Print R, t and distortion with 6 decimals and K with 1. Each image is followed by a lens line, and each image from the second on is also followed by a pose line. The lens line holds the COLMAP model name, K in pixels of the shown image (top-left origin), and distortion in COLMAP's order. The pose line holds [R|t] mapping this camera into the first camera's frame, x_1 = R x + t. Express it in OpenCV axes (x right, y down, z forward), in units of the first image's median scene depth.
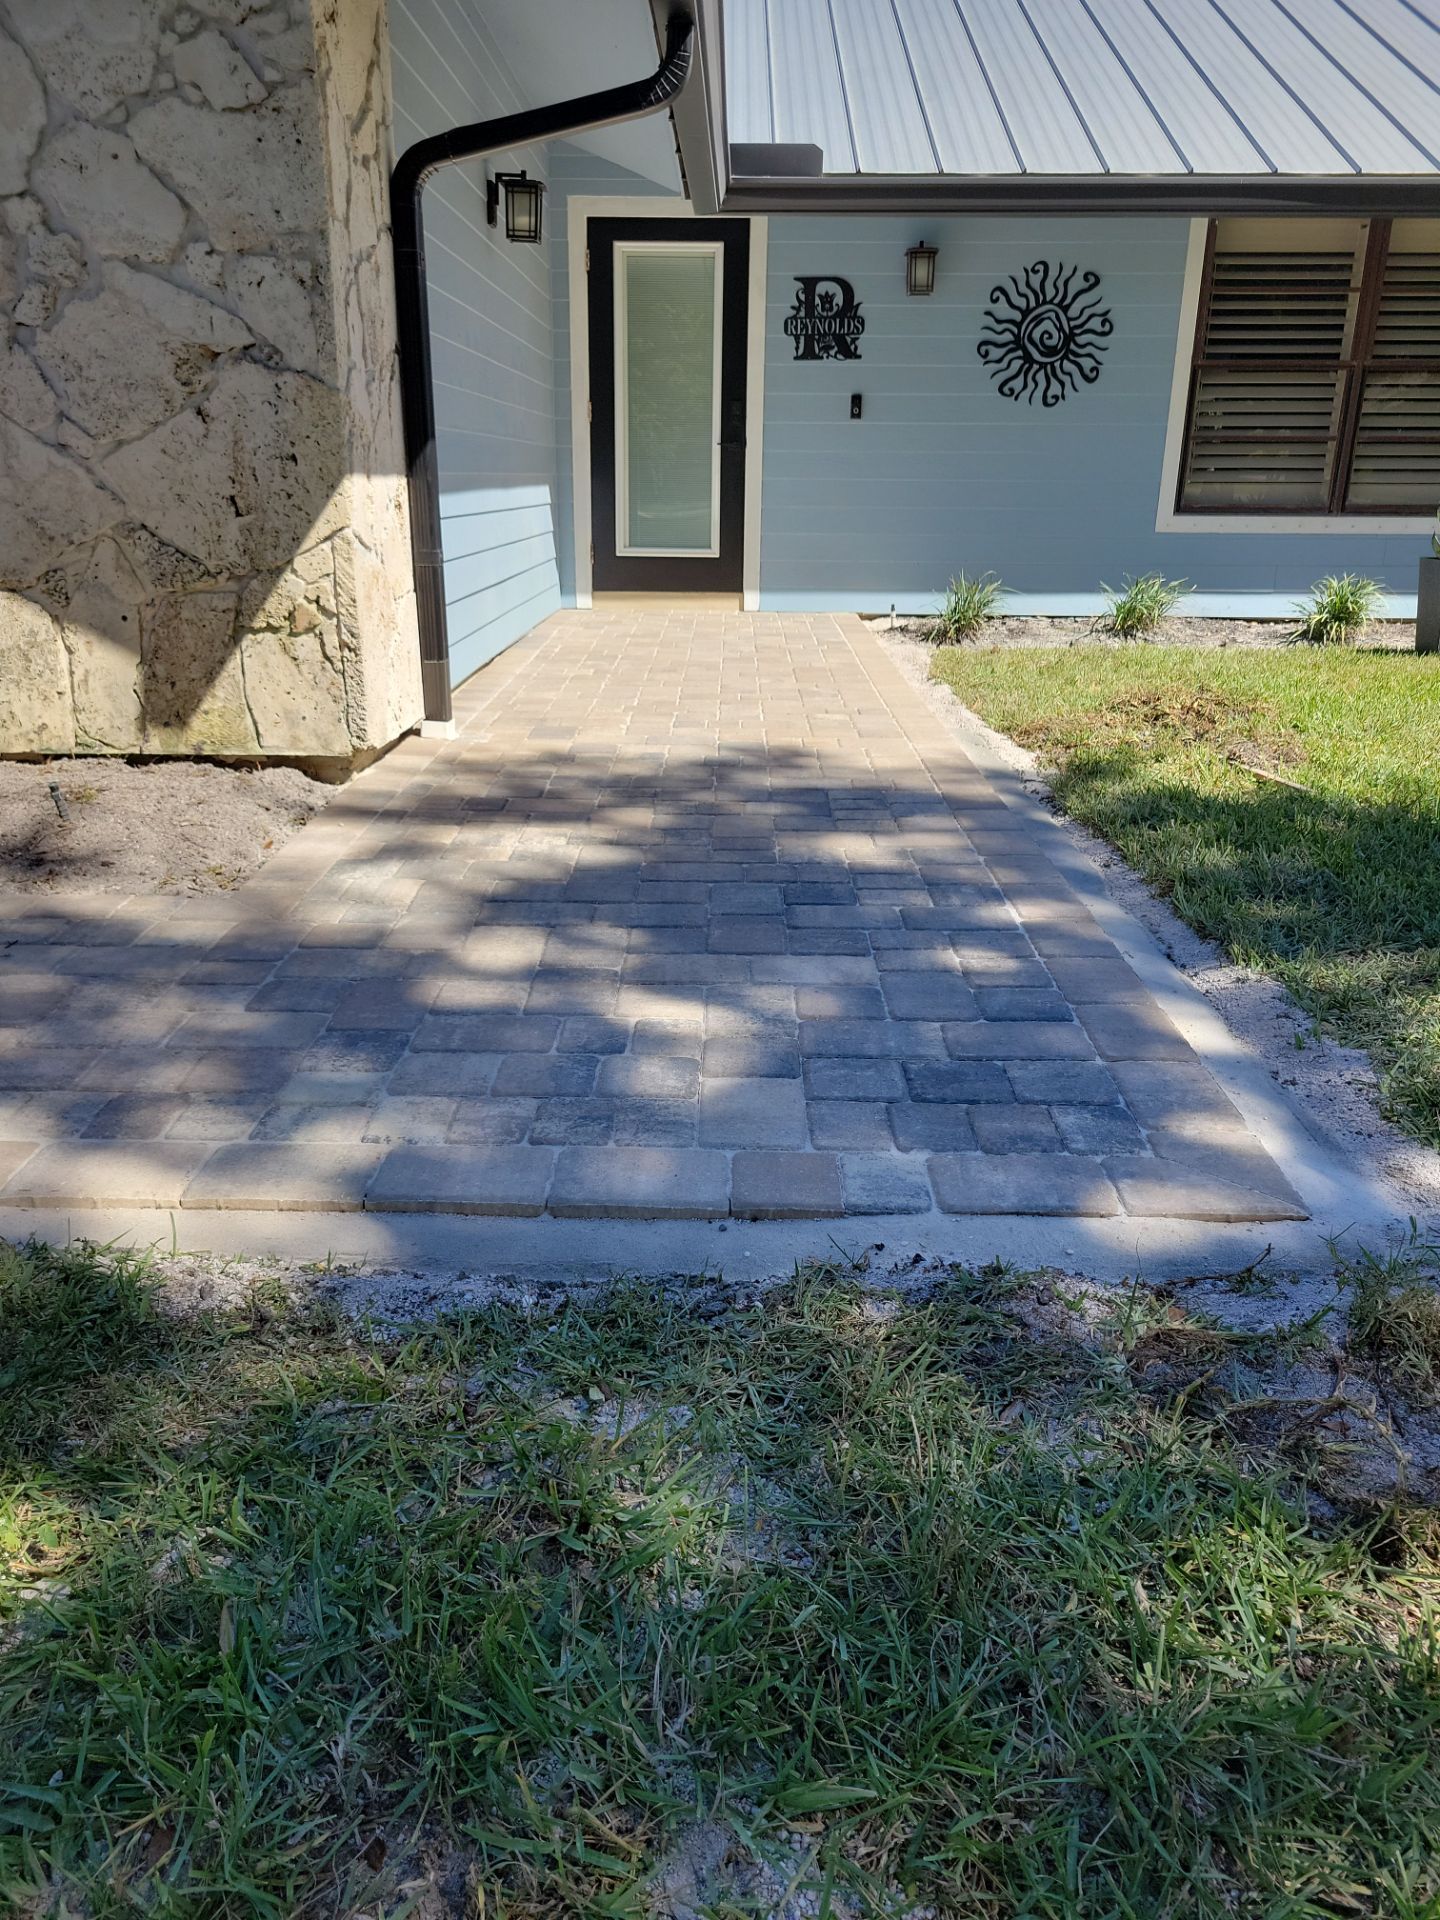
lens RADIAL K [[1431.2, 0, 706.9], [0, 1431.2, 956.4], [0, 0, 1]] dist [0.050813, -0.031098]
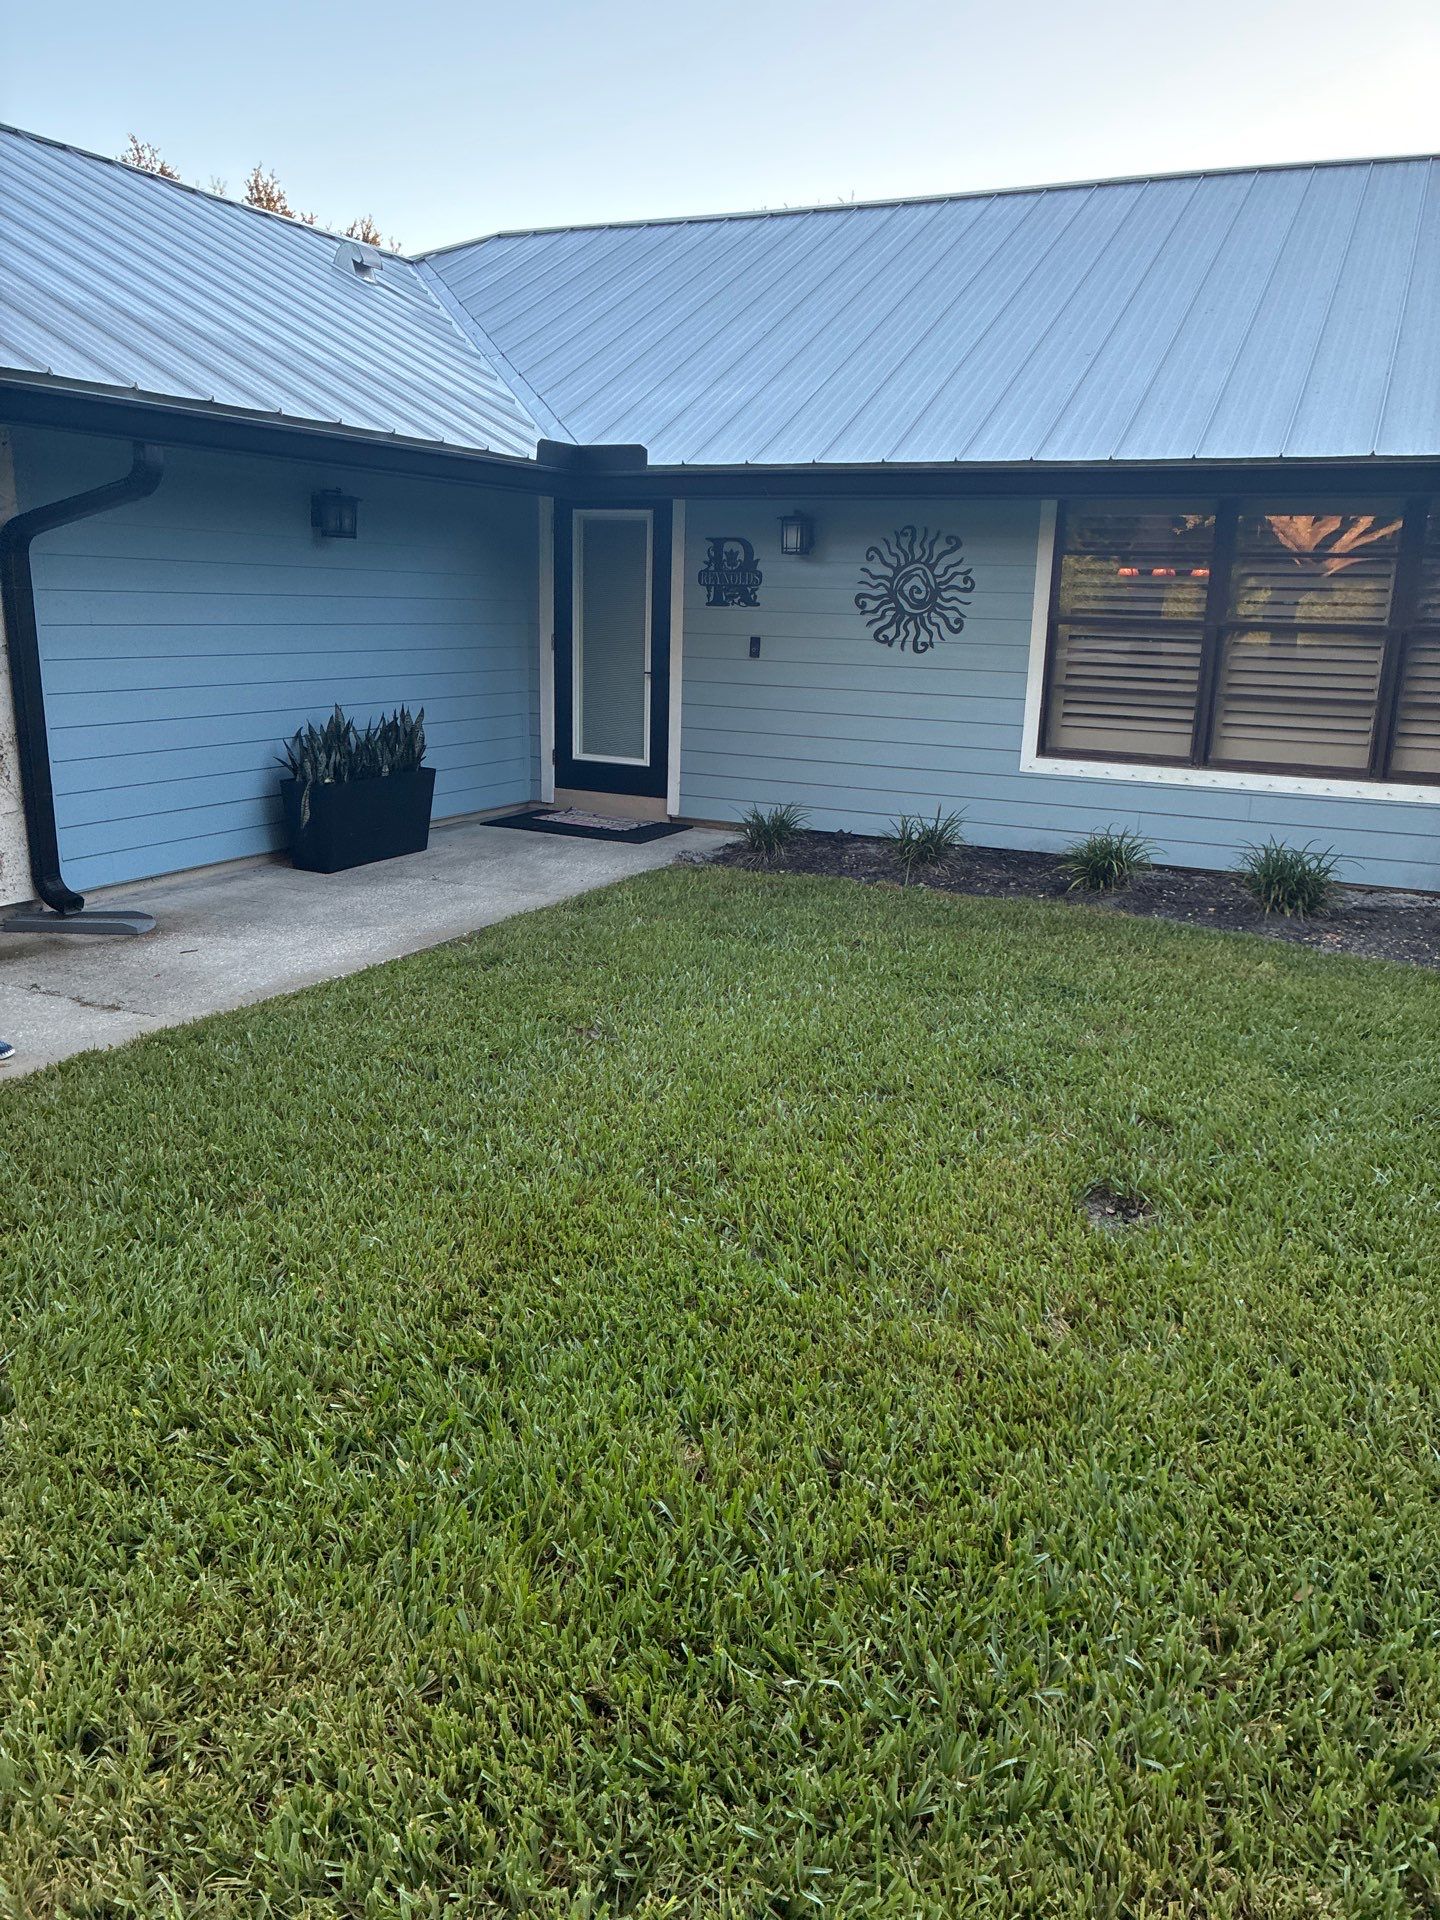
lens RADIAL K [[1448.2, 0, 753.7], [0, 1448.2, 948.0], [0, 0, 1]] dist [0.048802, -0.051729]
pose [[0.921138, 0.109311, -0.373572, 0.647529], [-0.144606, 0.987170, -0.067706, -0.085537], [0.361378, 0.116387, 0.925127, -0.021765]]
